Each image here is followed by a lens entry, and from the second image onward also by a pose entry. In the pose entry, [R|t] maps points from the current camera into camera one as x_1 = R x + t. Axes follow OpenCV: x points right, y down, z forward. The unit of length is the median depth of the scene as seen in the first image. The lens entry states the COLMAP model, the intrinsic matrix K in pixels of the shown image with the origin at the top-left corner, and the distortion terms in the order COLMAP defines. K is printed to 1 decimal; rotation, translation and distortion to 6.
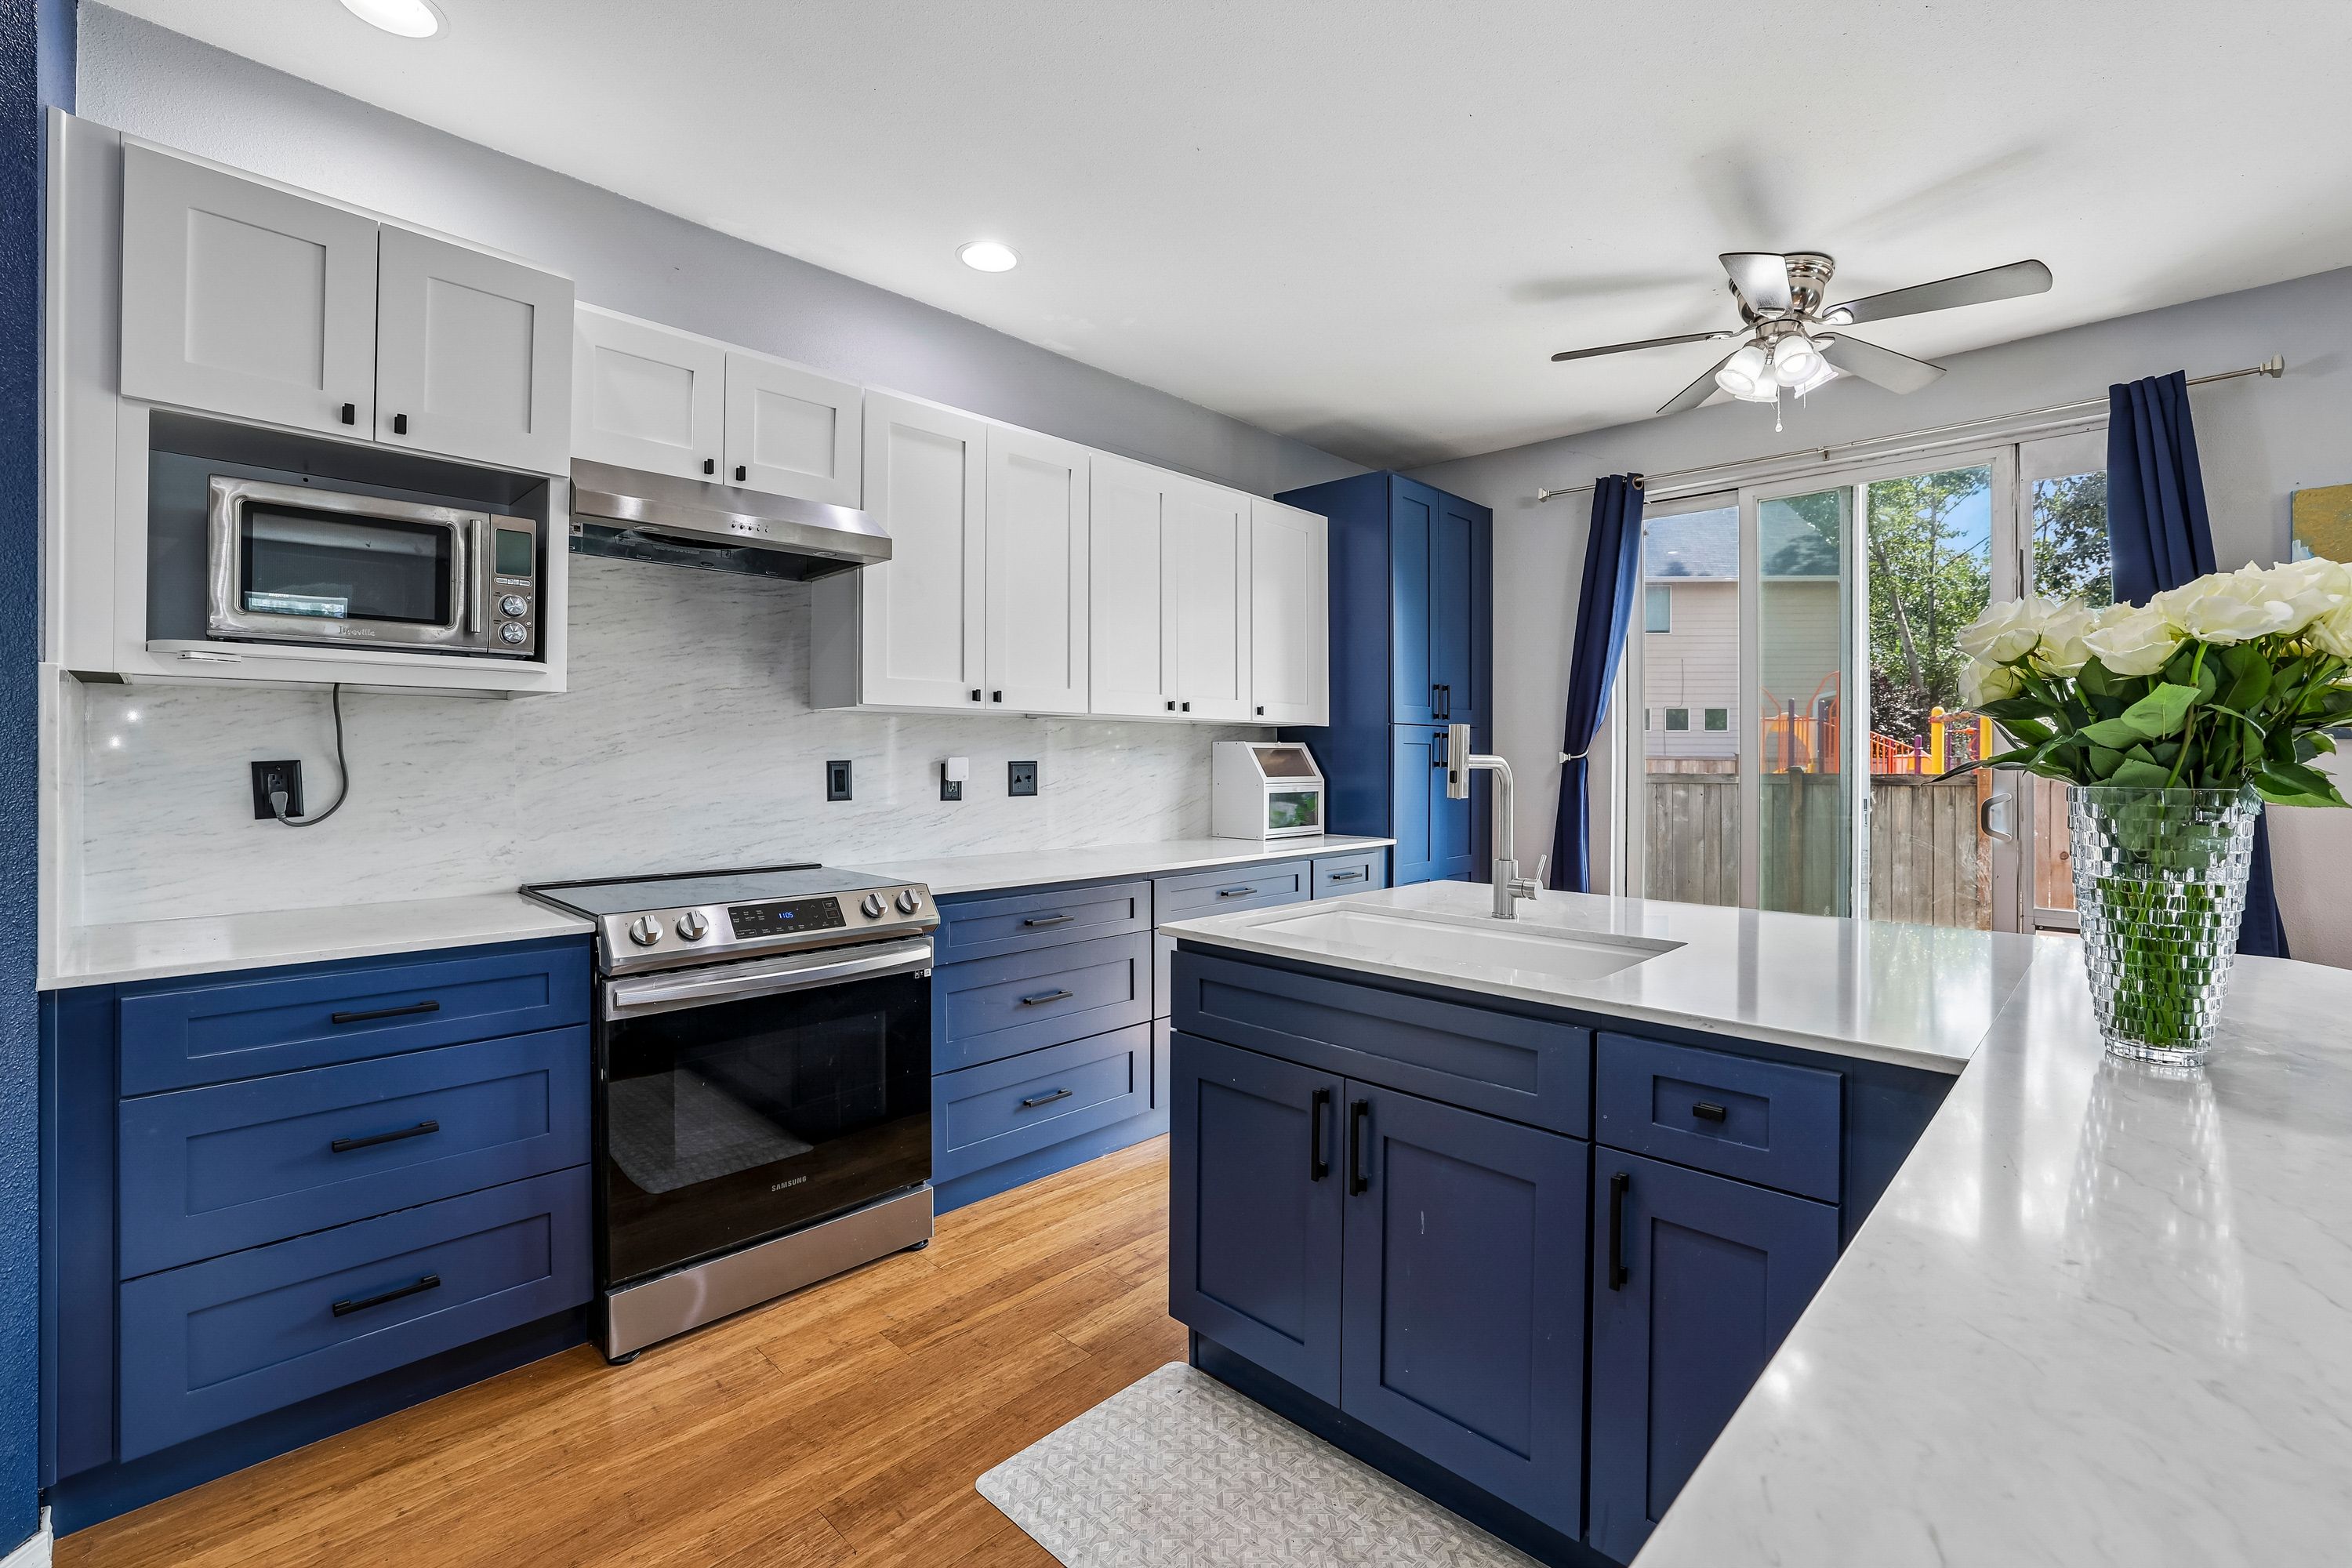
lens RADIAL K [[1016.4, 0, 1183.7], [0, 1016.4, 759.2], [0, 0, 1]] dist [-0.041799, 0.014371]
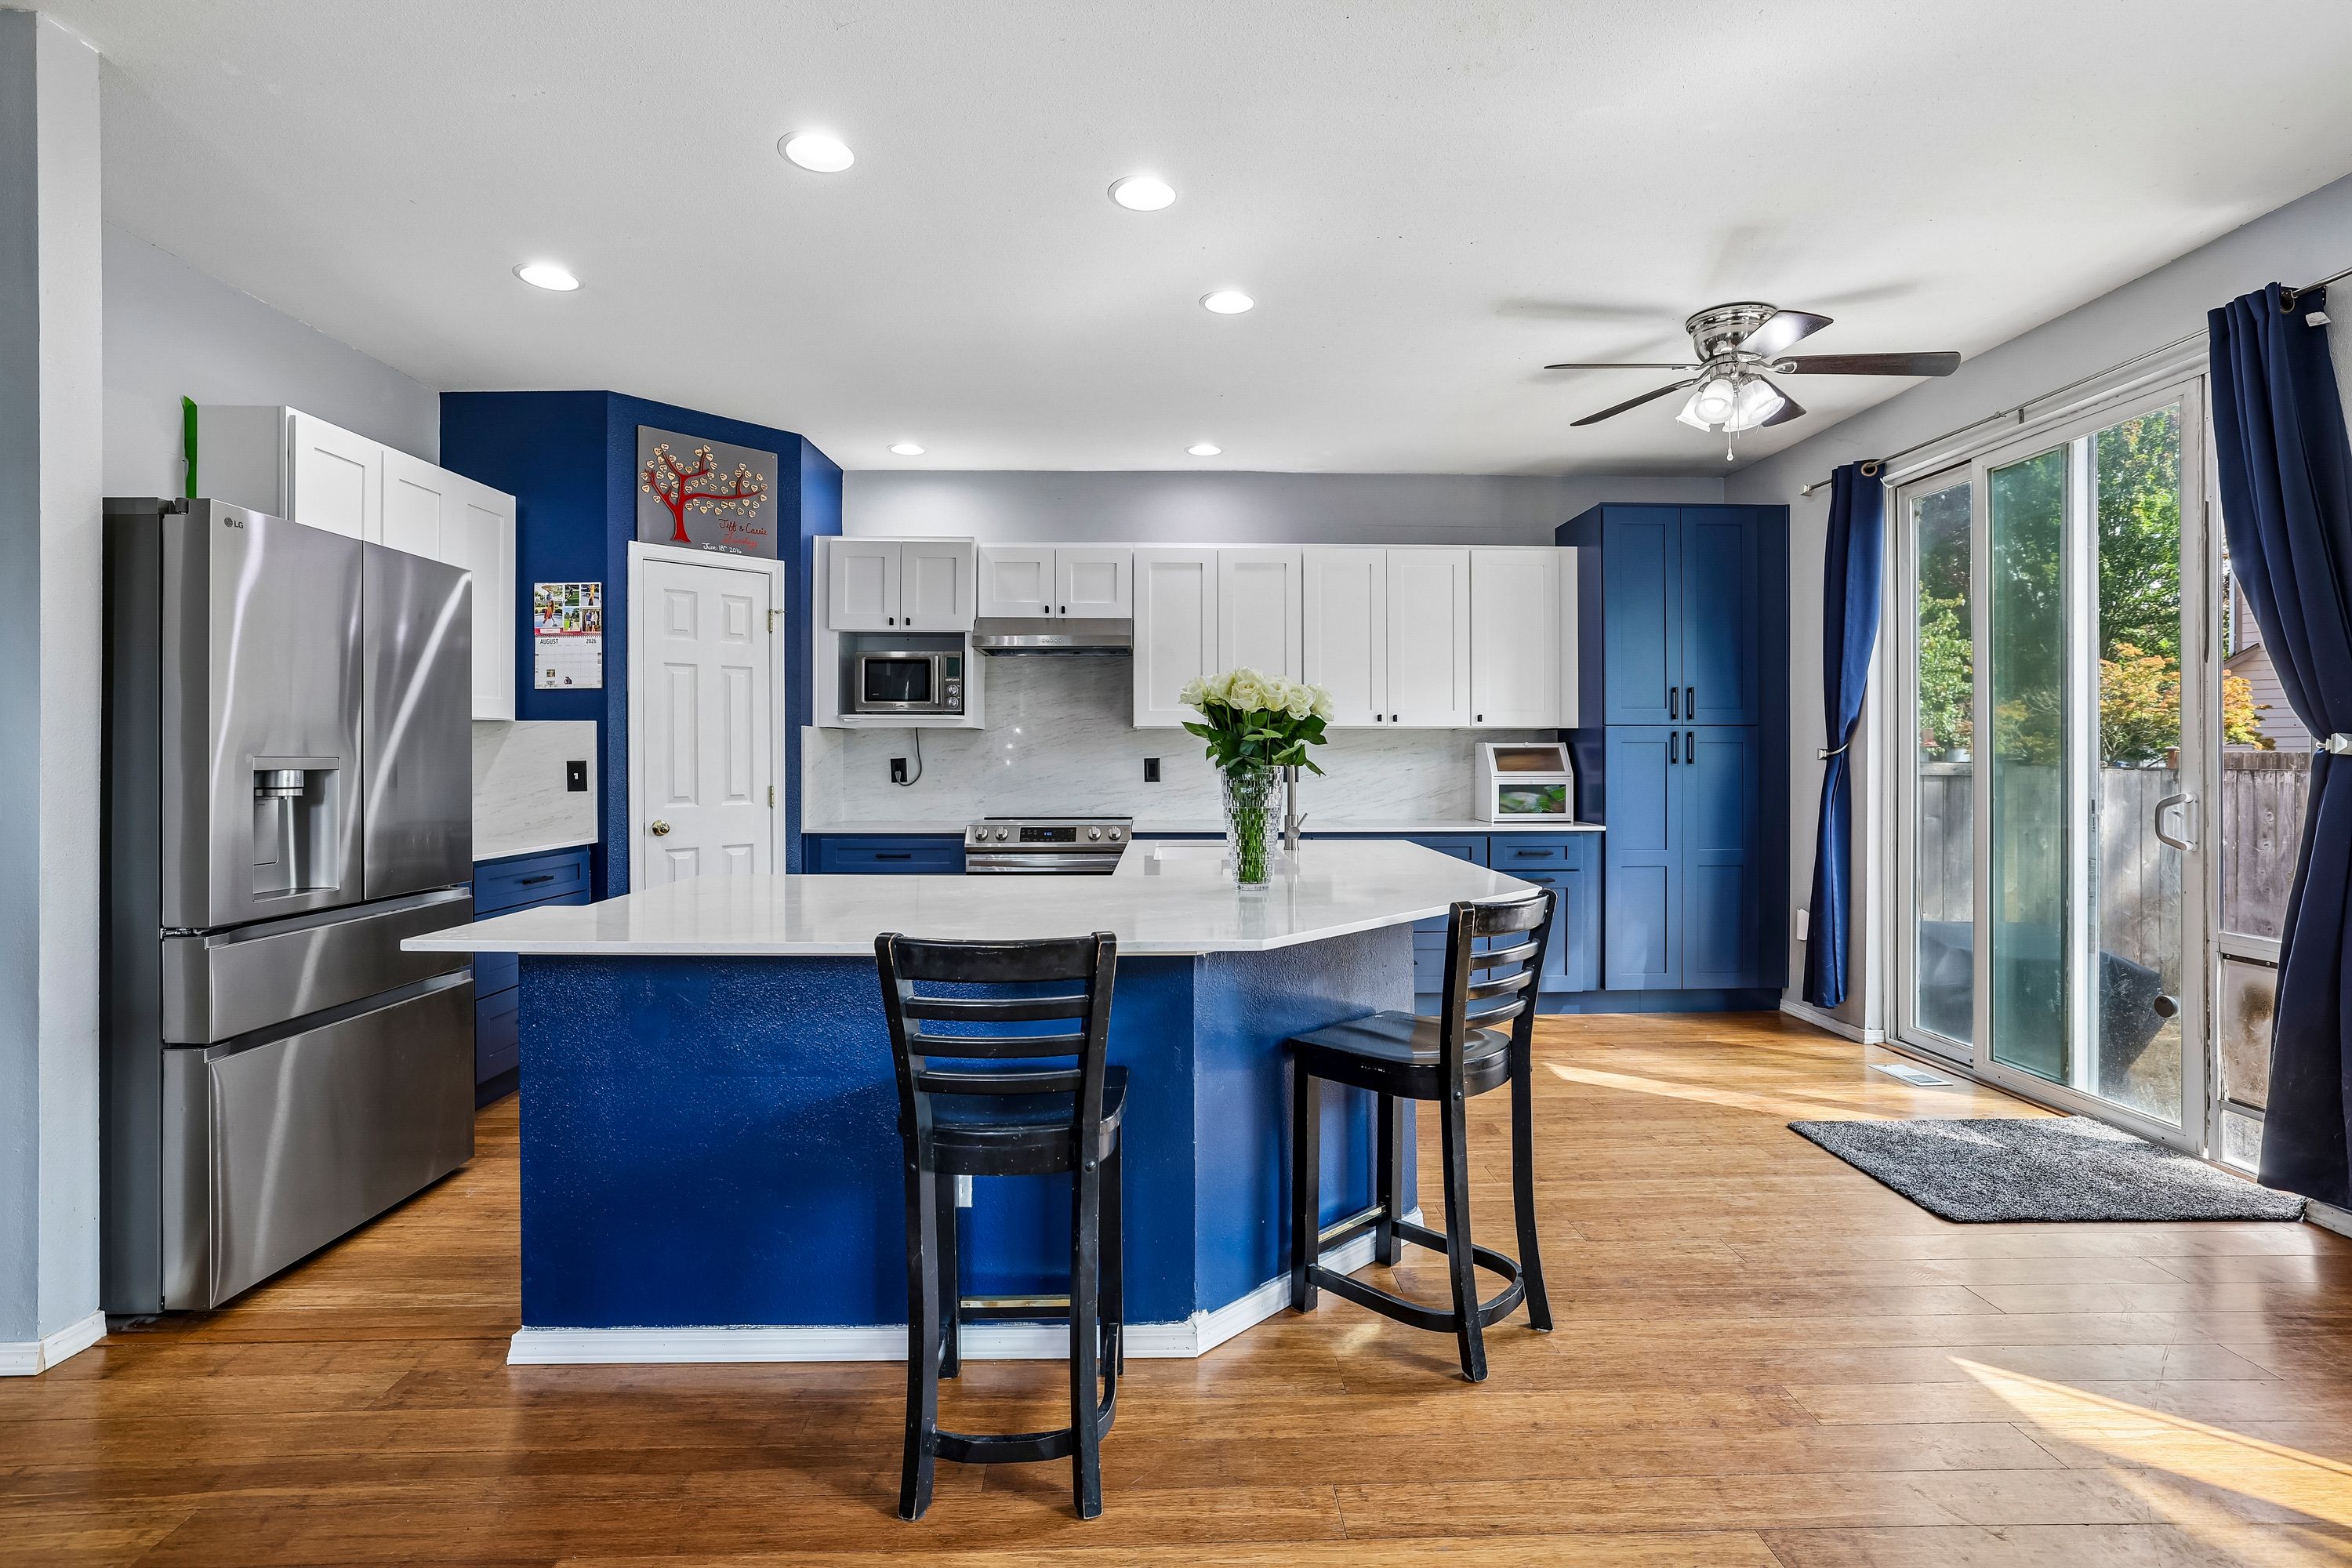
lens RADIAL K [[1093.0, 0, 1181.6], [0, 1093.0, 758.7], [0, 0, 1]] dist [-0.035615, 0.003451]
pose [[0.713376, -0.002841, -0.700776, 1.052325], [0.001695, 0.999996, -0.002329, 0.006791], [0.700779, 0.000474, 0.713378, -0.299774]]
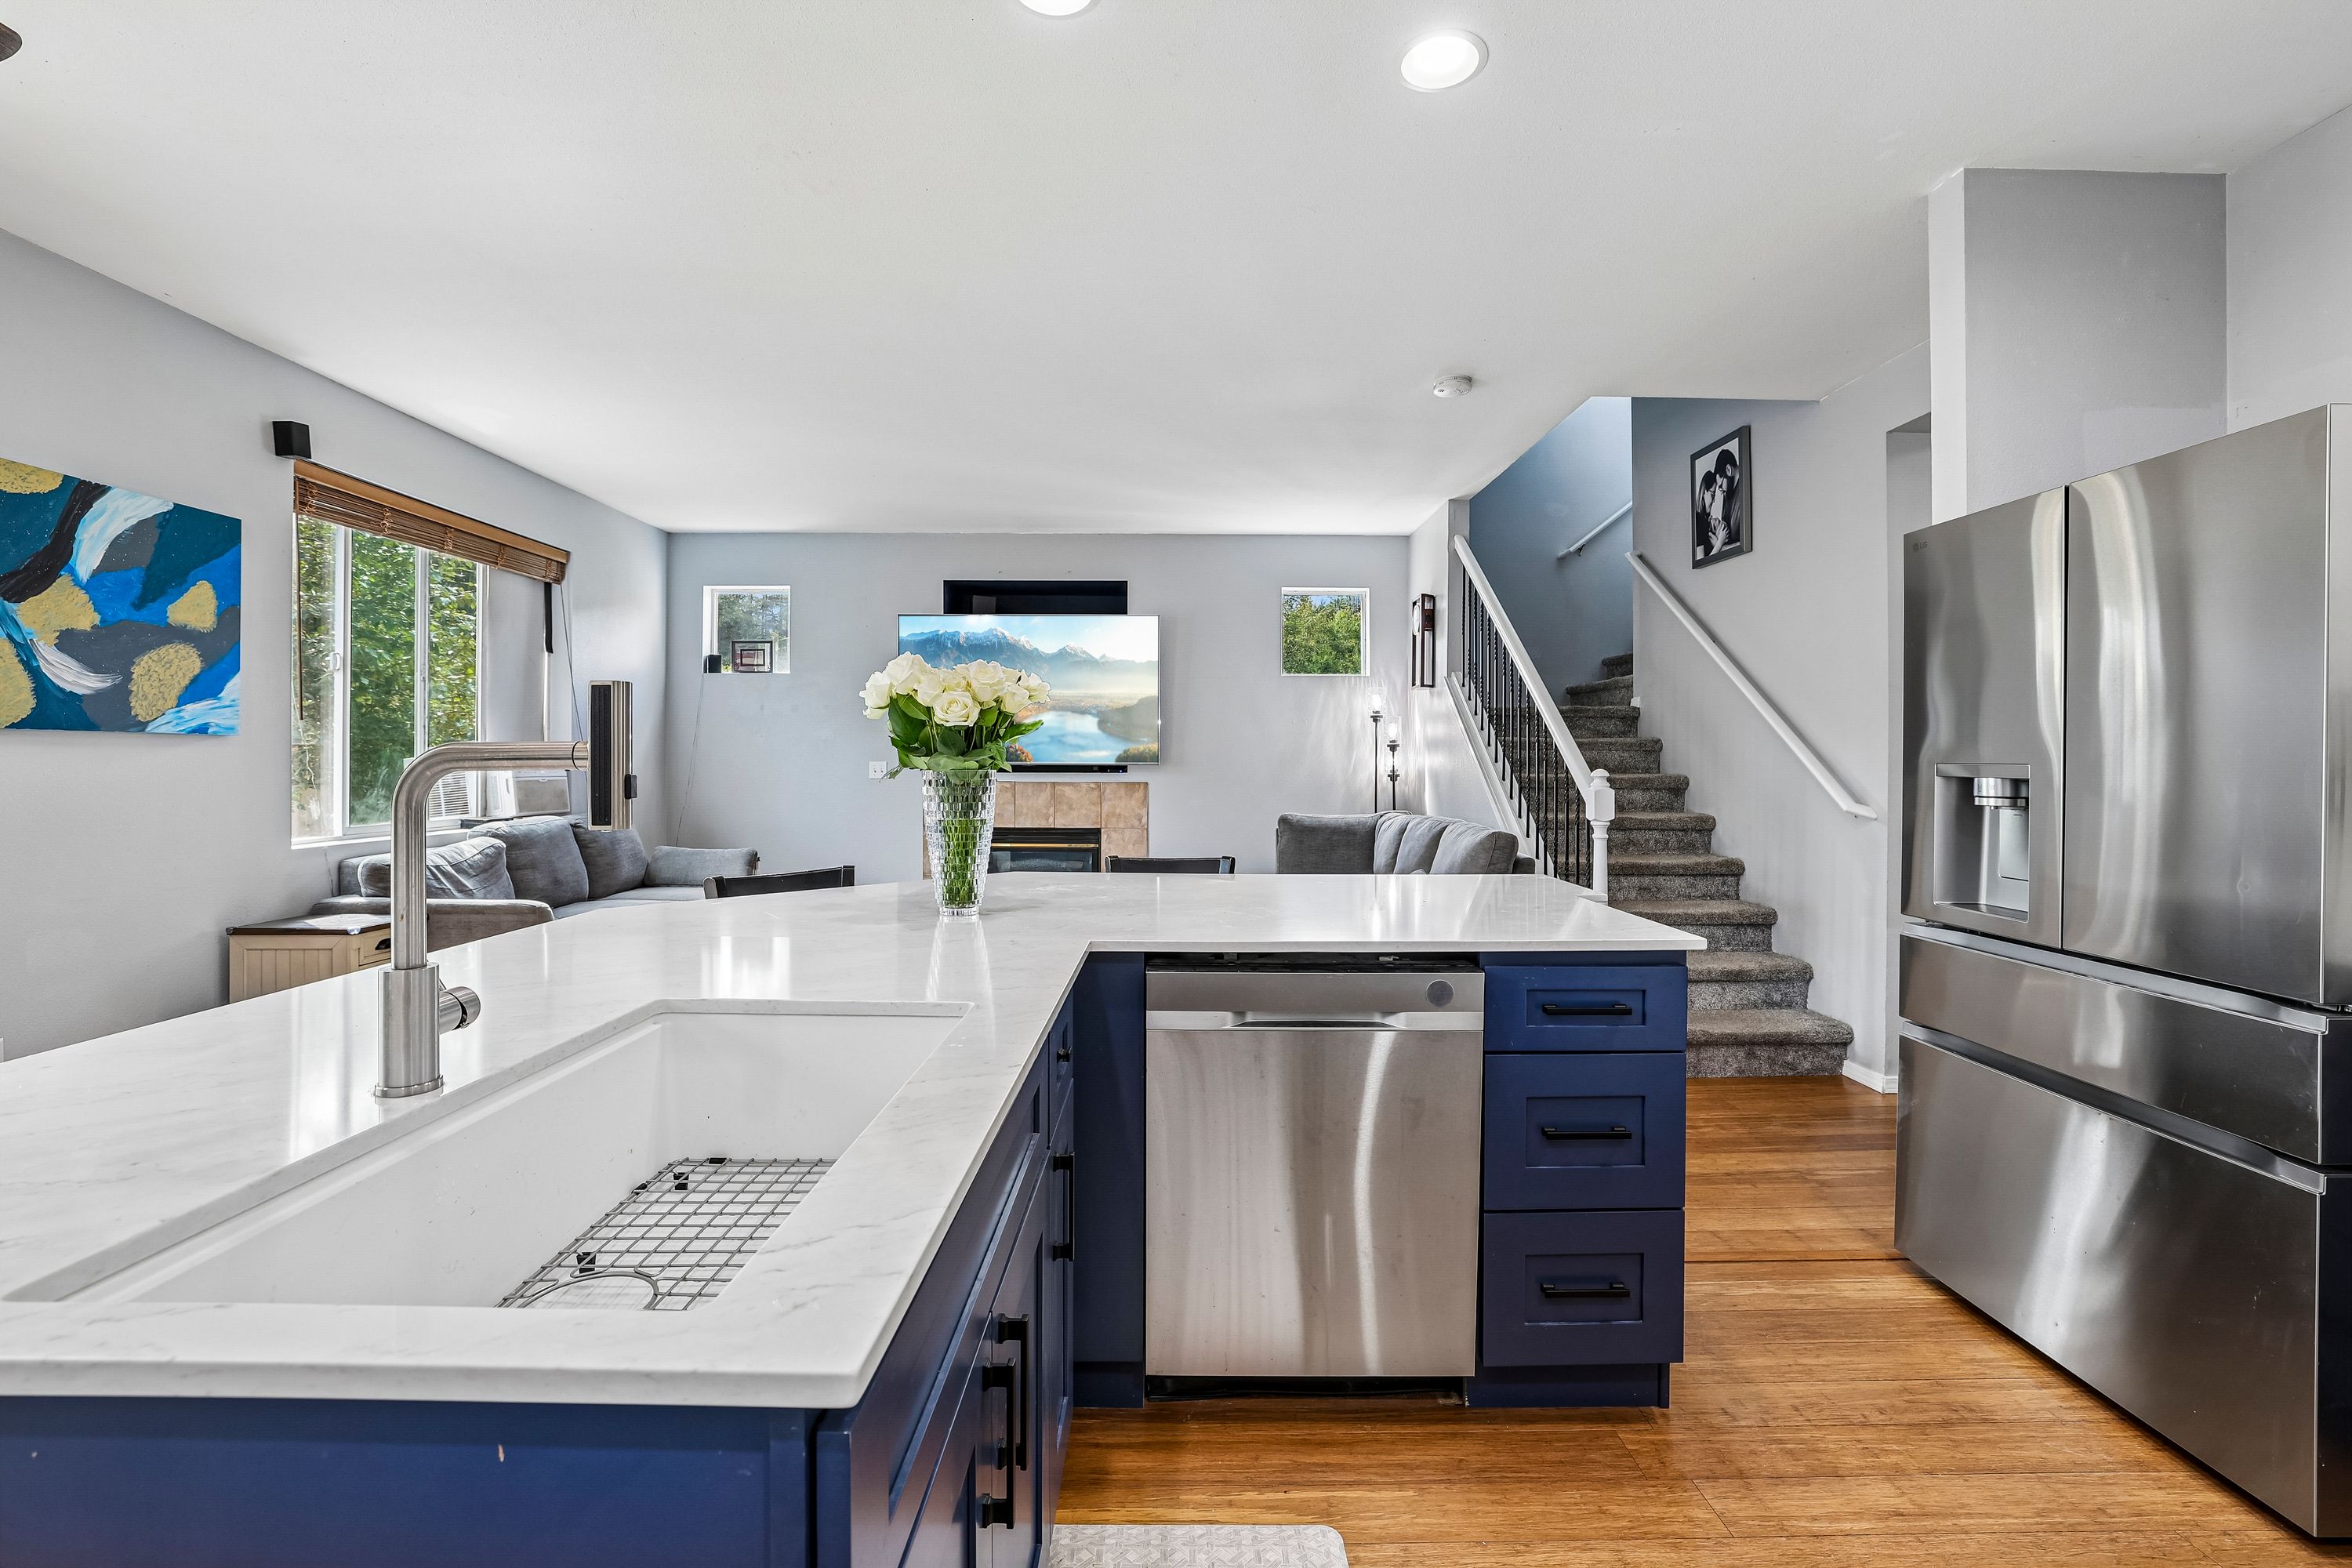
lens RADIAL K [[1016.4, 0, 1177.6], [0, 1016.4, 757.9], [0, 0, 1]] dist [-0.041799, 0.014371]
pose [[-0.702605, -0.005579, 0.711559, -0.185033], [-0.005188, 0.999983, 0.002717, -0.001287], [-0.711561, -0.001783, -0.702622, 0.779721]]
